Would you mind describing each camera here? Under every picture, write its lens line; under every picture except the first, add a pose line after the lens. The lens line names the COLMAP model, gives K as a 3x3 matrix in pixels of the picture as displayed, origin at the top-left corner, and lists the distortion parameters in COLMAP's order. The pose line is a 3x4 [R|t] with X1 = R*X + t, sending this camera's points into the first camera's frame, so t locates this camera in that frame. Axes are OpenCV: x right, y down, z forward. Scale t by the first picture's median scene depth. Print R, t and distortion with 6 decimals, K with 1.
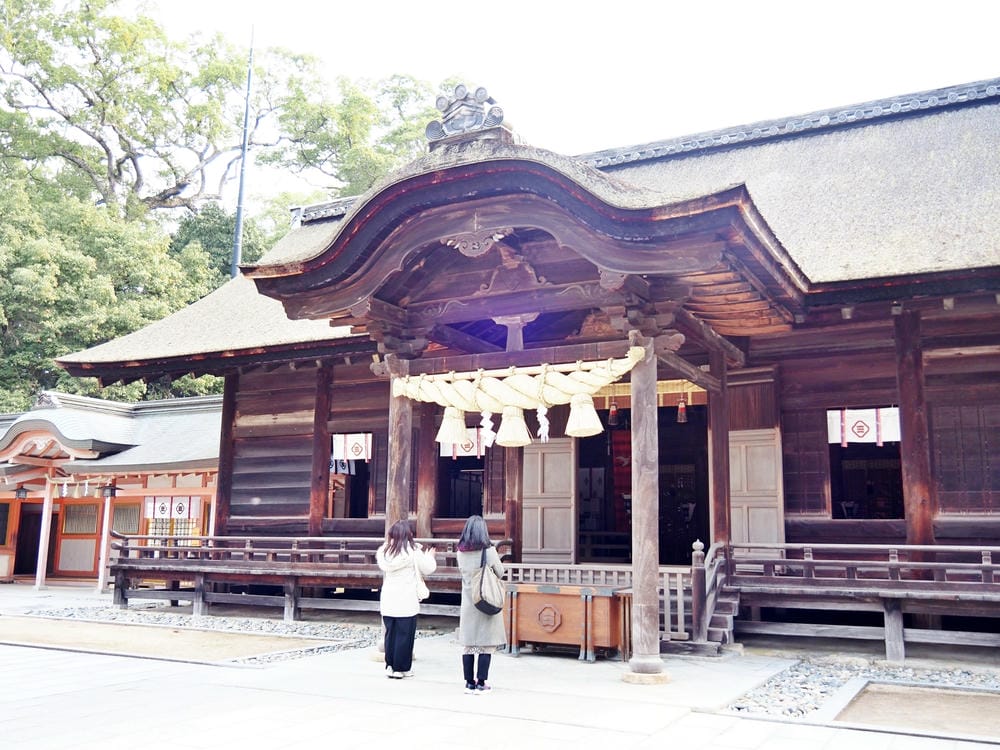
lens RADIAL K [[943.4, 0, 501.8], [0, 943.4, 374.3], [0, 0, 1]] dist [0.000164, 0.000000]
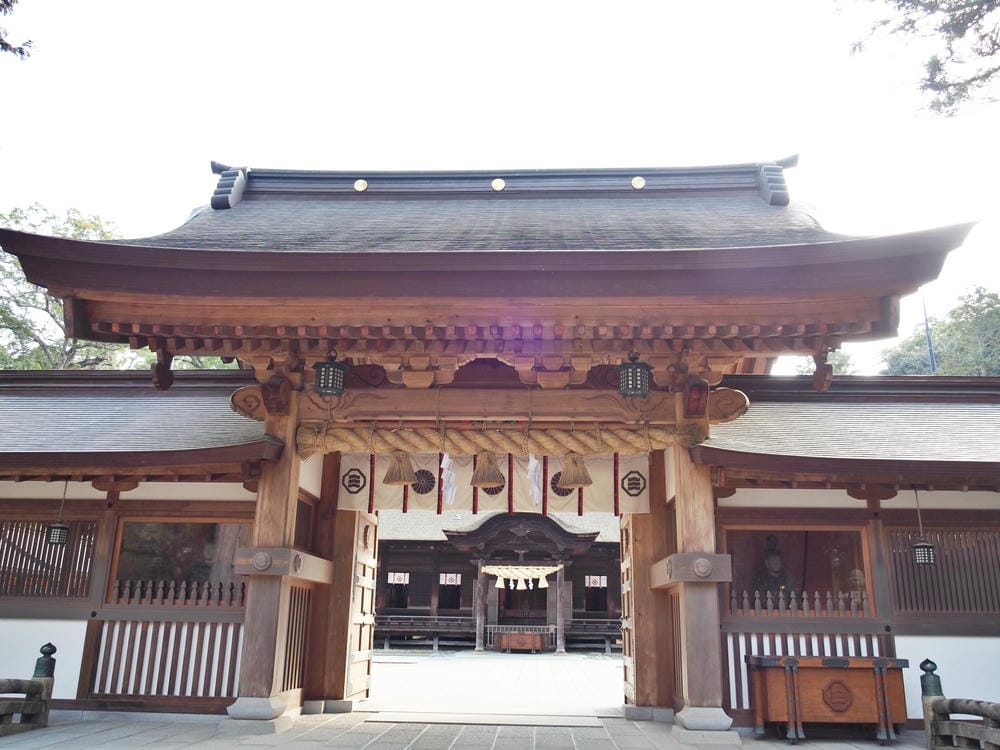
lens RADIAL K [[825.6, 0, 499.7], [0, 825.6, 376.8], [0, 0, 1]] dist [-0.001189, -0.000503]
pose [[0.903952, 0.124713, 0.409044, -1.312005], [-0.078623, 0.988693, -0.127693, -0.285235], [-0.420344, 0.083268, 0.903536, -1.663666]]
